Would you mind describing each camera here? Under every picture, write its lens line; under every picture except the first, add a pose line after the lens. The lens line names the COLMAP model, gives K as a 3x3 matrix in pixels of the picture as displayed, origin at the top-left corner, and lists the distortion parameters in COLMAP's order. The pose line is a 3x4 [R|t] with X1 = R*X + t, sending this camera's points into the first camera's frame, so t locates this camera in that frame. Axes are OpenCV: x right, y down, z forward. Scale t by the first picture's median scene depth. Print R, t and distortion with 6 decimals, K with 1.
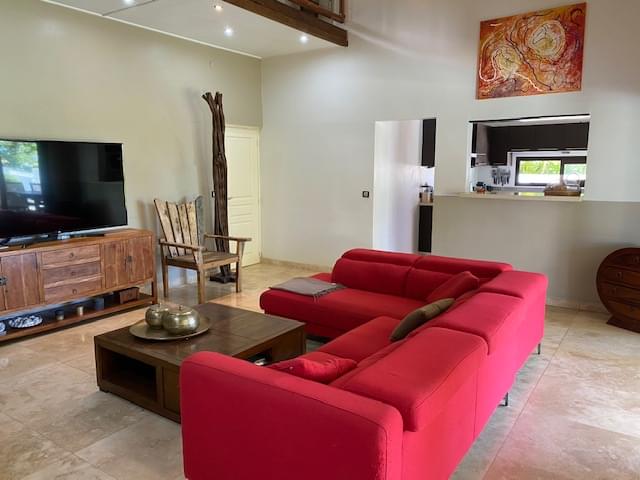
lens RADIAL K [[487.7, 0, 320.0], [0, 487.7, 240.0], [0, 0, 1]] dist [0.061117, -0.125035]
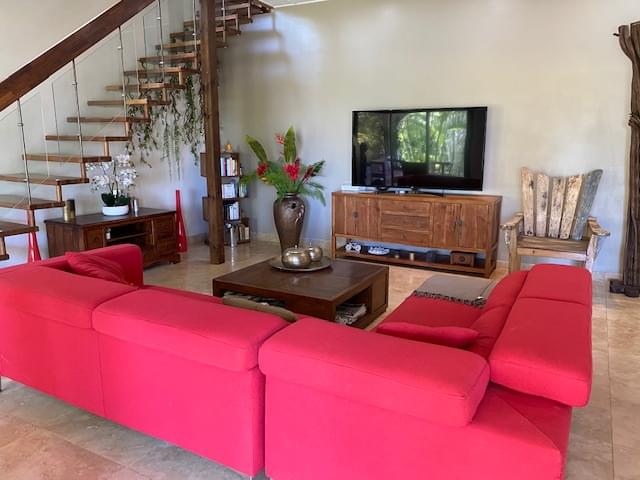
lens RADIAL K [[487.7, 0, 320.0], [0, 487.7, 240.0], [0, 0, 1]] dist [0.061117, -0.125035]
pose [[0.103878, 0.202147, -0.973831, 0.571343], [-0.151209, 0.970956, 0.185421, -0.071159], [0.983029, 0.127991, 0.131427, 0.588015]]
